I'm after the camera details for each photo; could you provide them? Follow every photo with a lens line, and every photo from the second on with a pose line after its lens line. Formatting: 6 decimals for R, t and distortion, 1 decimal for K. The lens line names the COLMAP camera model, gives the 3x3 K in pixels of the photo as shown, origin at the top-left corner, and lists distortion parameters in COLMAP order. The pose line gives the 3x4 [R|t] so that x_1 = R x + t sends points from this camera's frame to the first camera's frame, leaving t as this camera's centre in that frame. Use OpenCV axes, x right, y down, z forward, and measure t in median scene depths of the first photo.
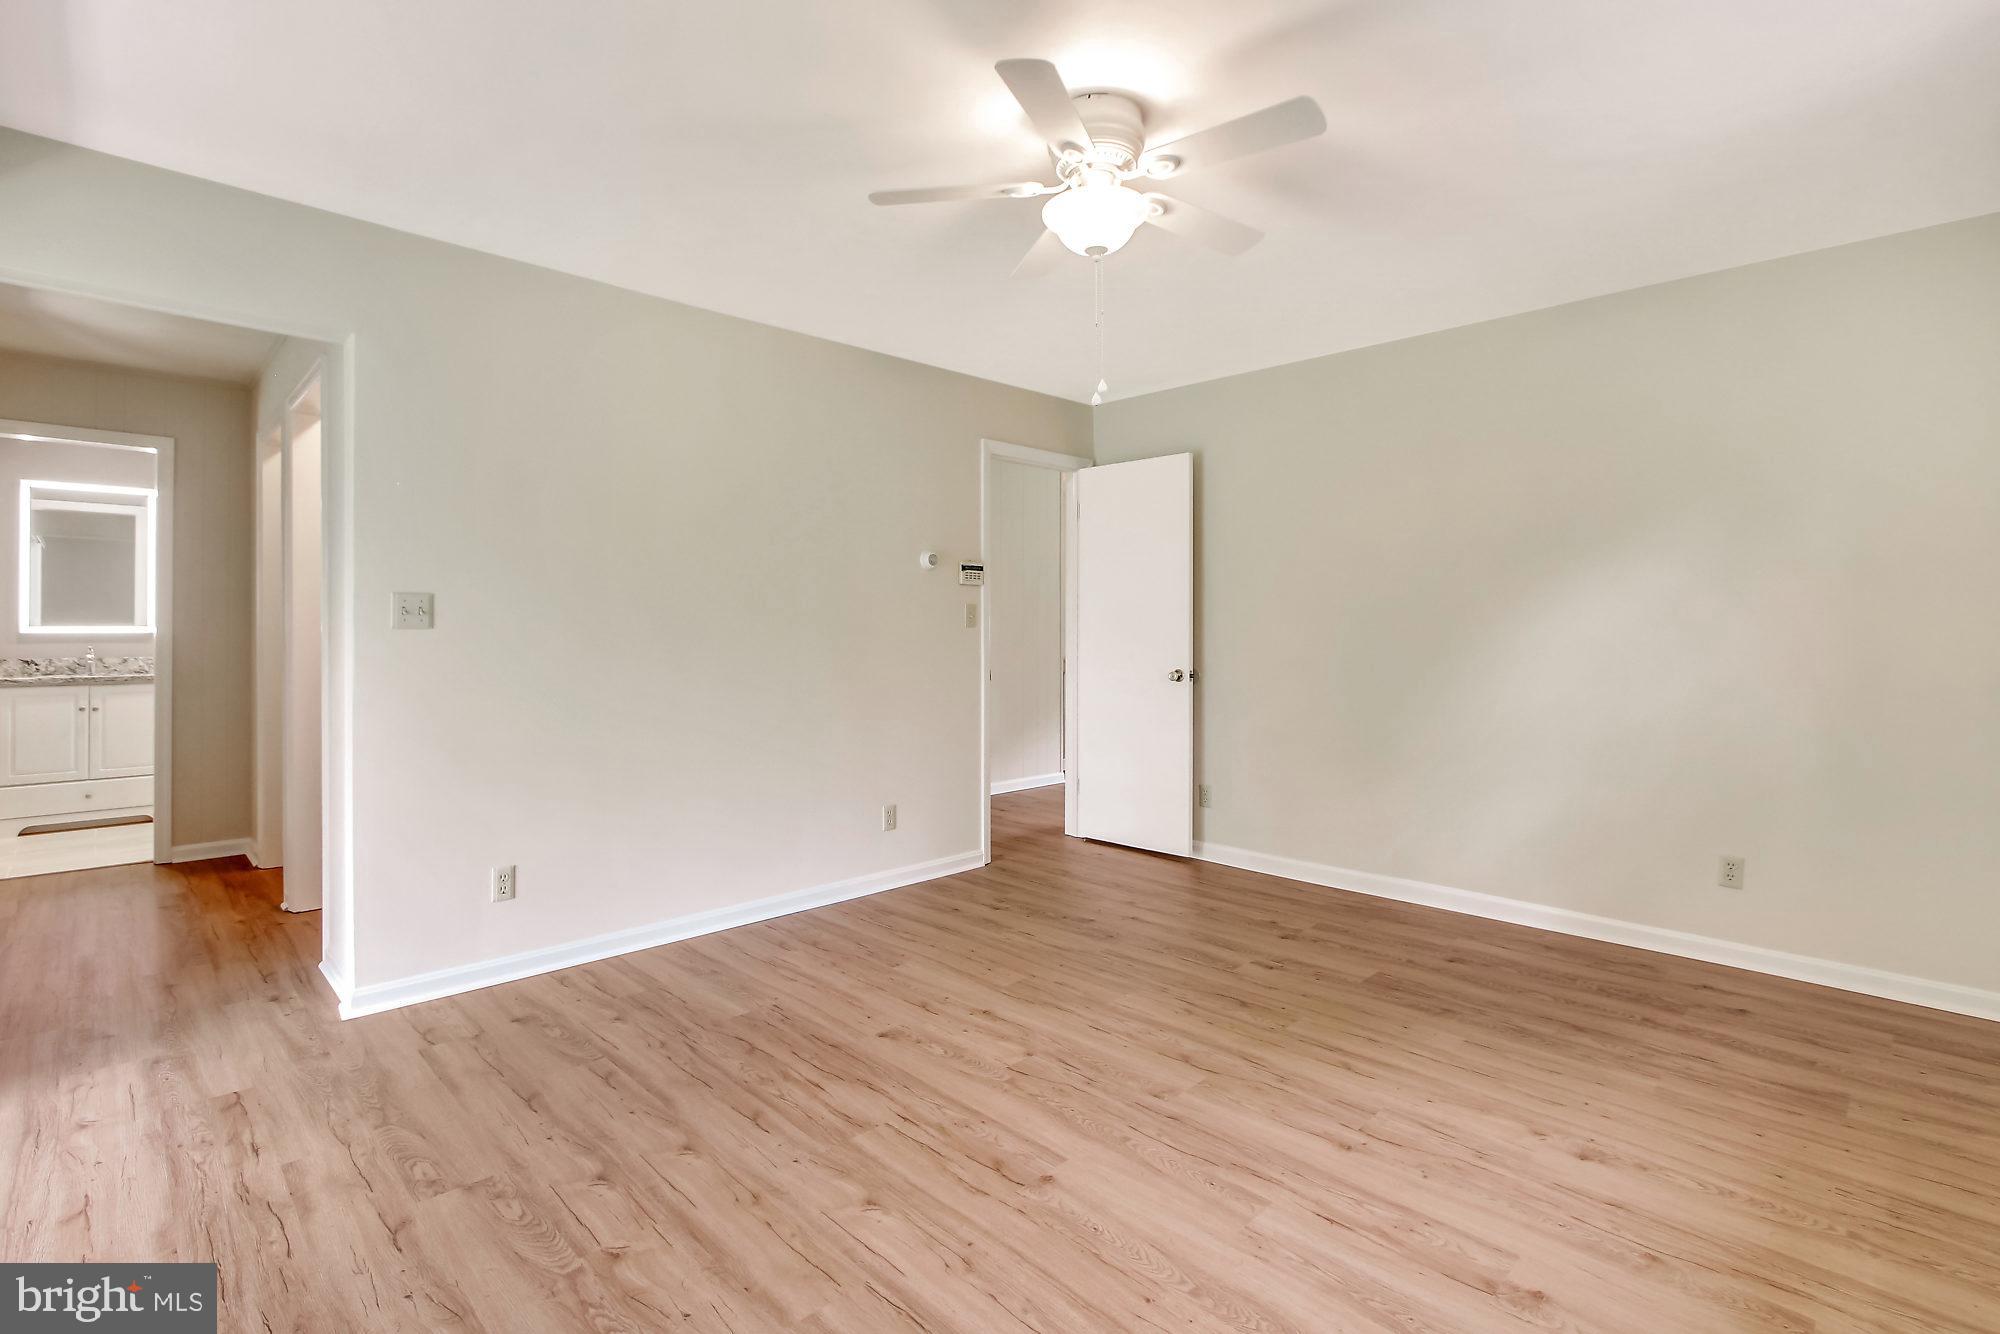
lens RADIAL K [[931.5, 0, 993.3], [0, 931.5, 671.7], [0, 0, 1]] dist [-0.013122, -0.000017]
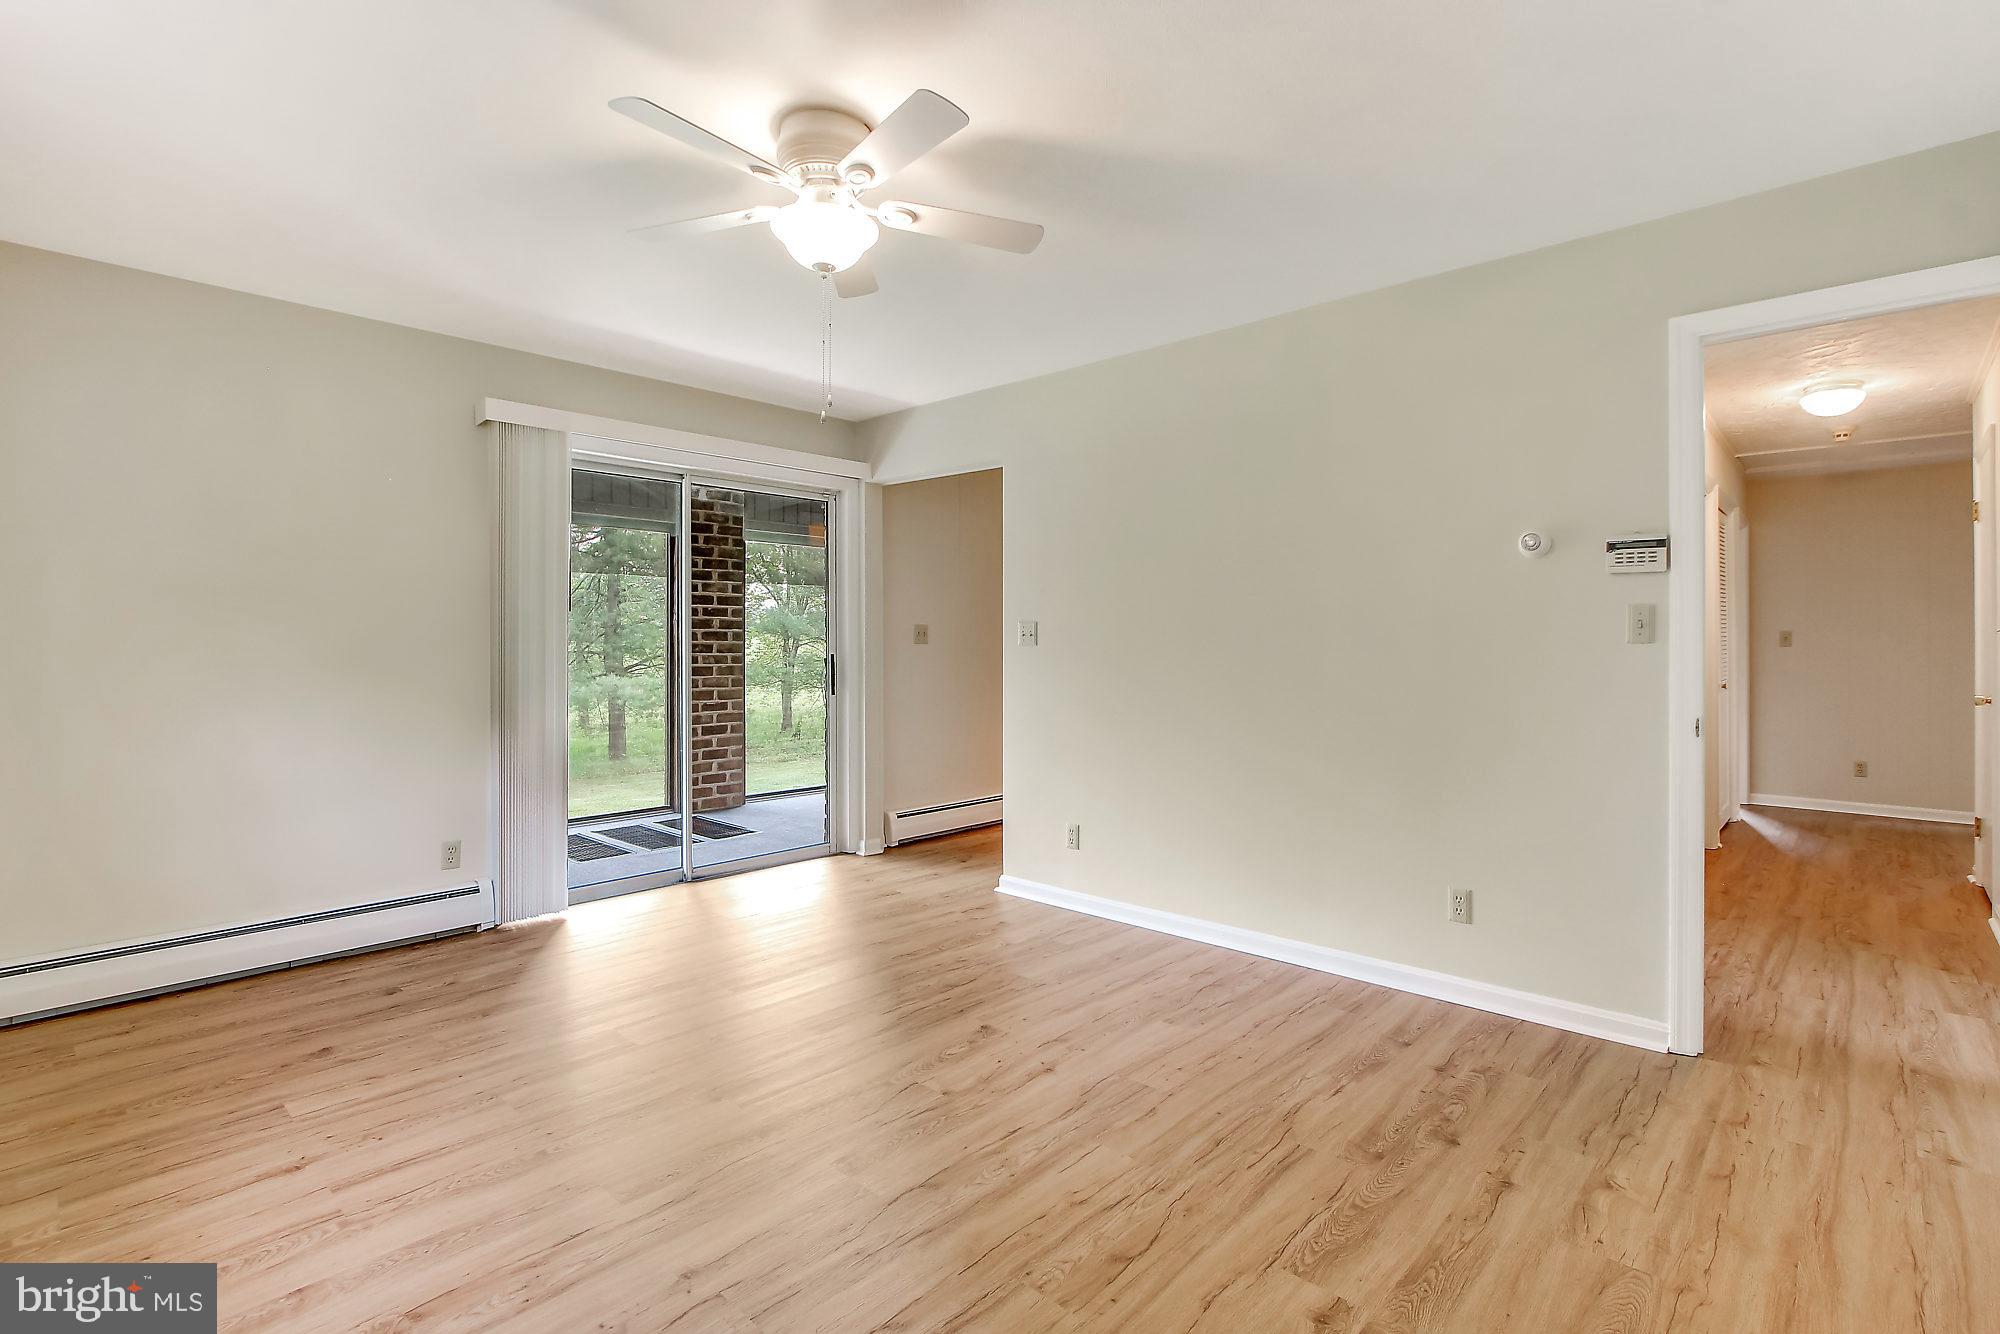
lens RADIAL K [[931.5, 0, 994.4], [0, 931.5, 650.7], [0, 0, 1]] dist [-0.013122, -0.000017]
pose [[0.045167, 0.000507, -0.998979, 0.823124], [-0.045670, 0.998955, -0.001558, -0.033457], [0.997935, 0.045694, 0.045143, 0.821320]]
